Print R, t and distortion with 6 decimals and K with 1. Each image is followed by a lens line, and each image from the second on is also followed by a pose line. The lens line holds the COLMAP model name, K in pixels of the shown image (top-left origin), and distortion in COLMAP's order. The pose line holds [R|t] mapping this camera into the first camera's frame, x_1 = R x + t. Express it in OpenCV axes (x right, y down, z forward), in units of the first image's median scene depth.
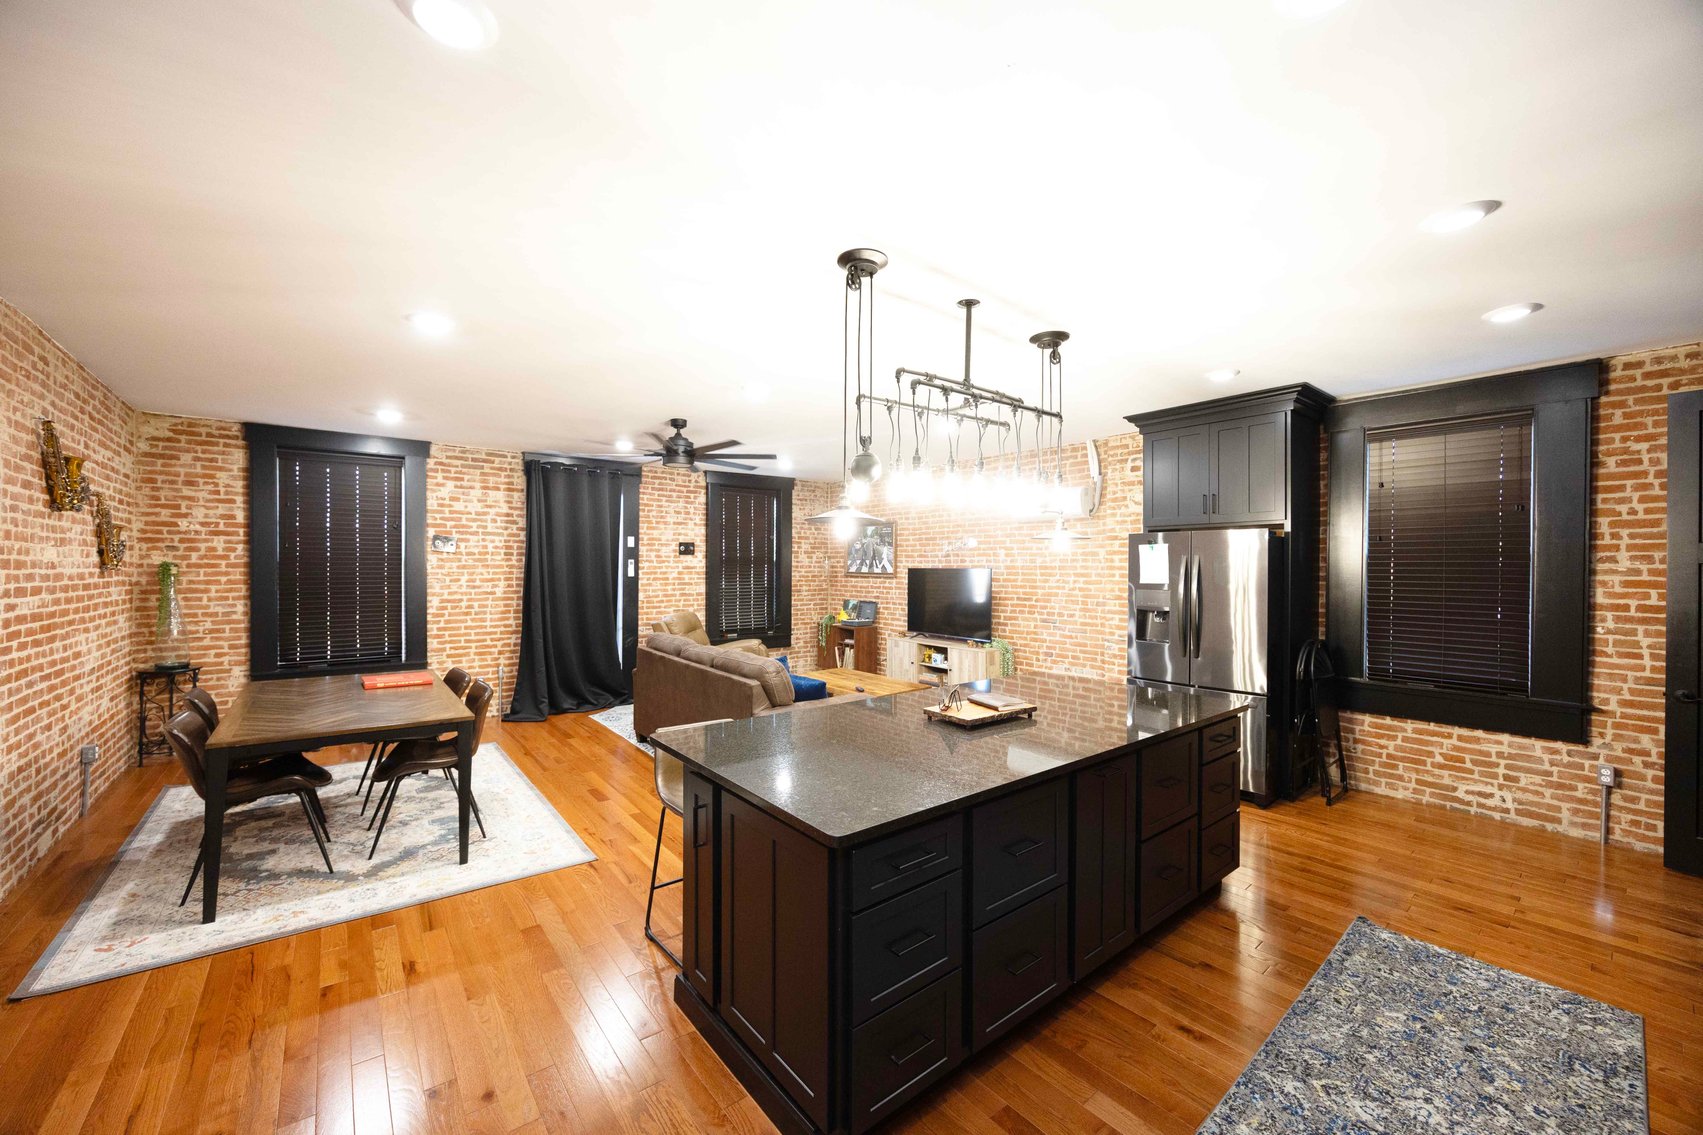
lens RADIAL K [[644.4, 0, 851.4], [0, 644.4, 571.2], [0, 0, 1]] dist [-0.002712, -0.000073]
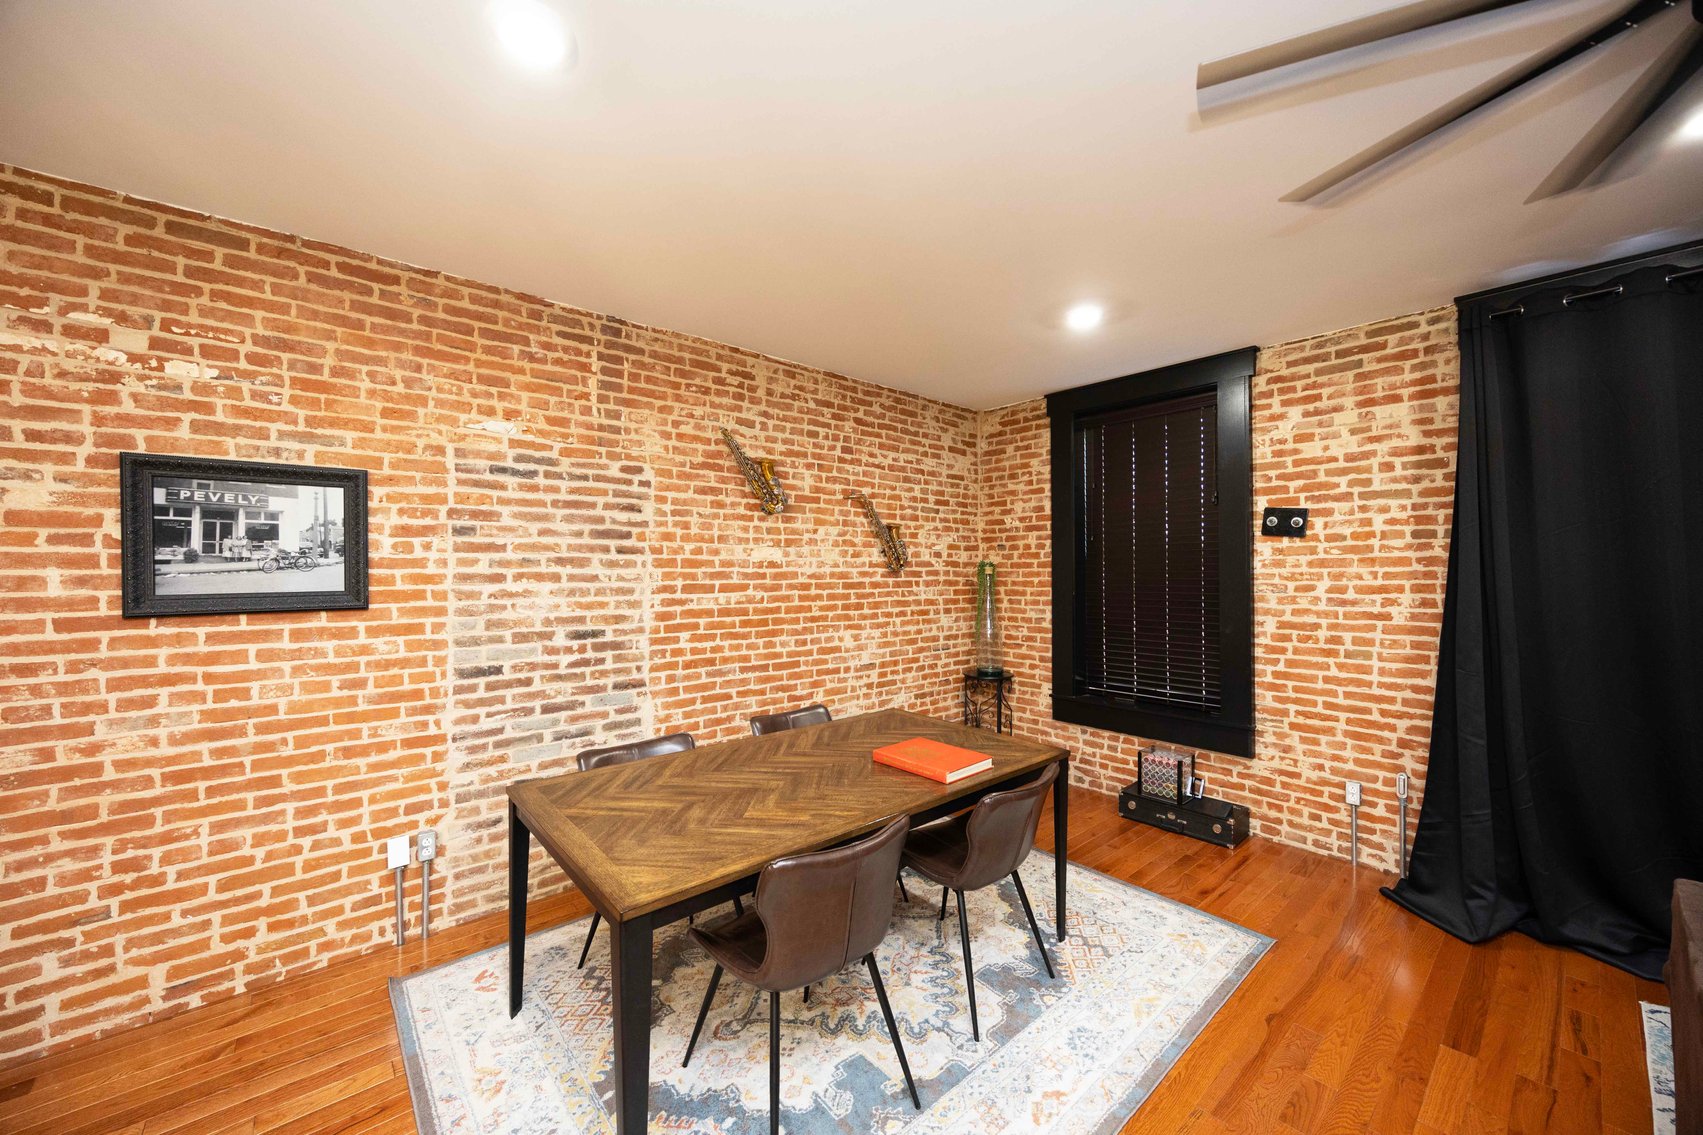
lens RADIAL K [[644.4, 0, 851.4], [0, 644.4, 571.2], [0, 0, 1]] dist [-0.002712, -0.000073]
pose [[0.029594, -0.002991, -0.999558, -0.087199], [-0.003370, 0.999990, -0.003092, 0.002668], [0.999556, 0.003460, 0.029584, 0.594100]]
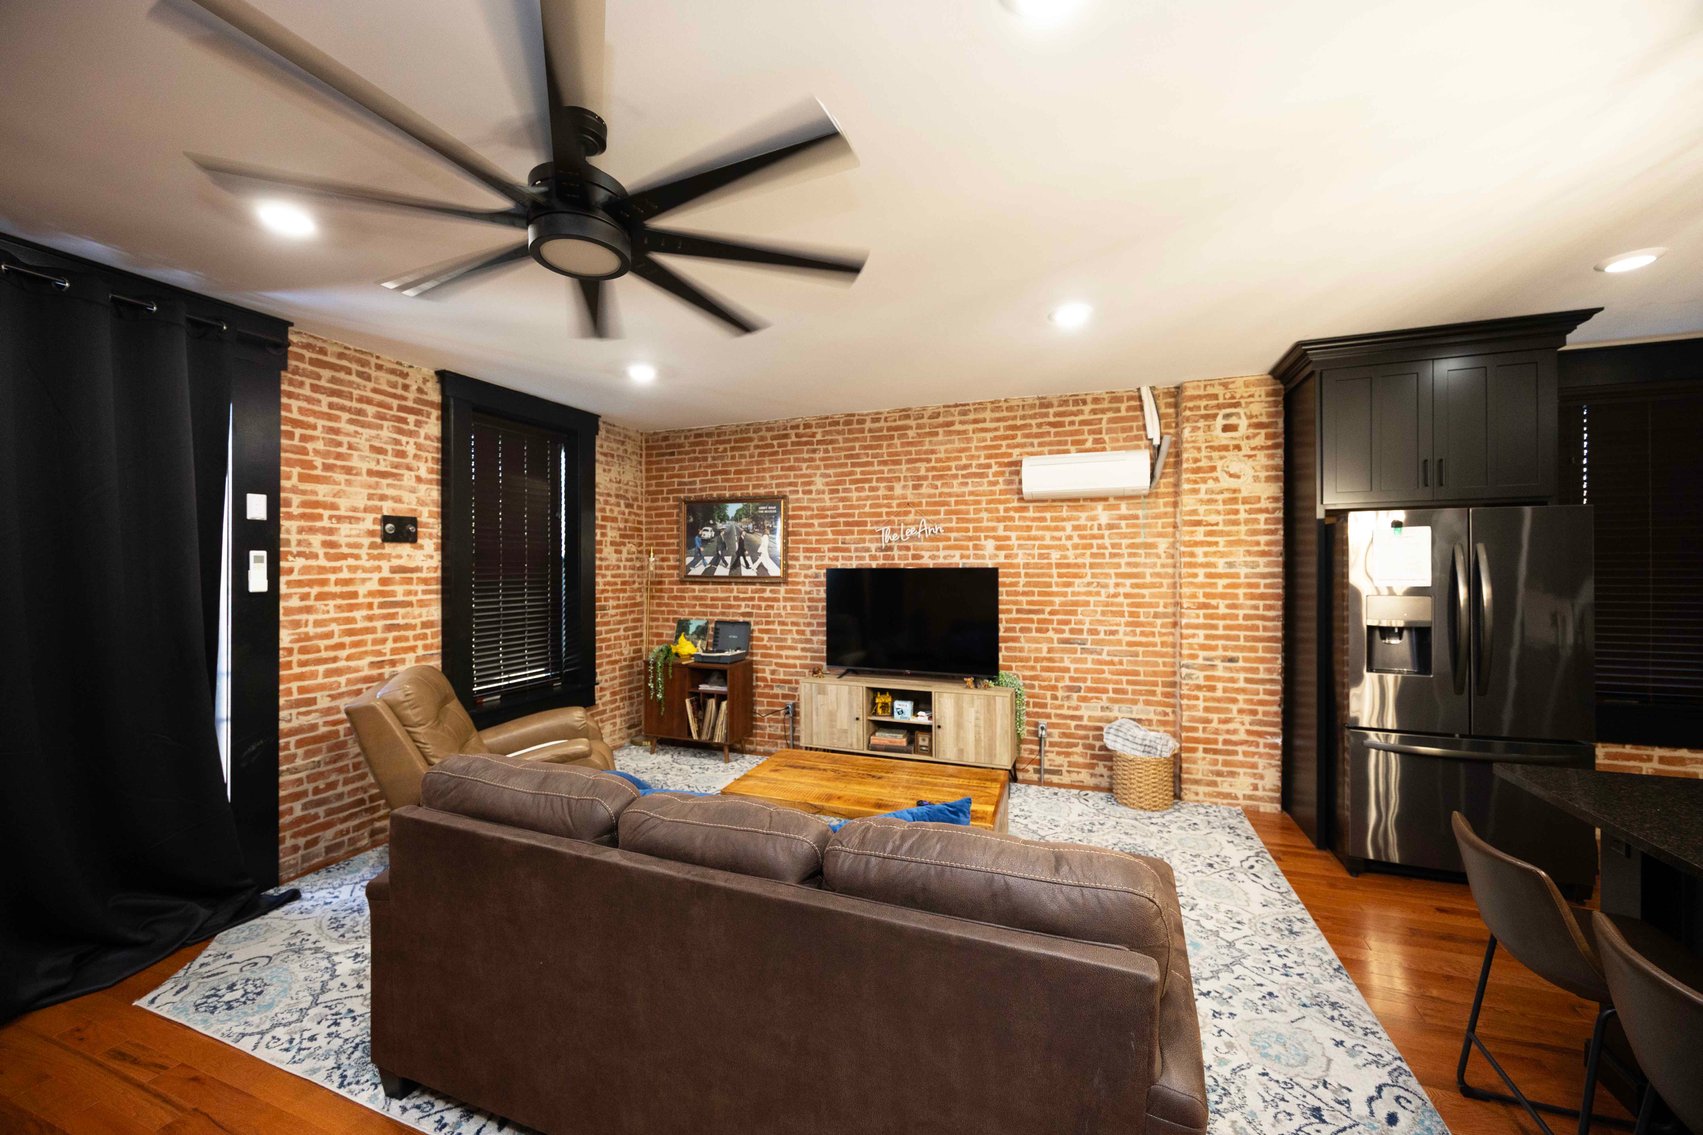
lens RADIAL K [[644.4, 0, 851.4], [0, 644.4, 571.2], [0, 0, 1]] dist [-0.002712, -0.000073]
pose [[0.857163, -0.007864, 0.514986, -0.263291], [0.009871, 0.999951, -0.001159, -0.000863], [-0.514951, 0.006077, 0.857198, 0.523852]]
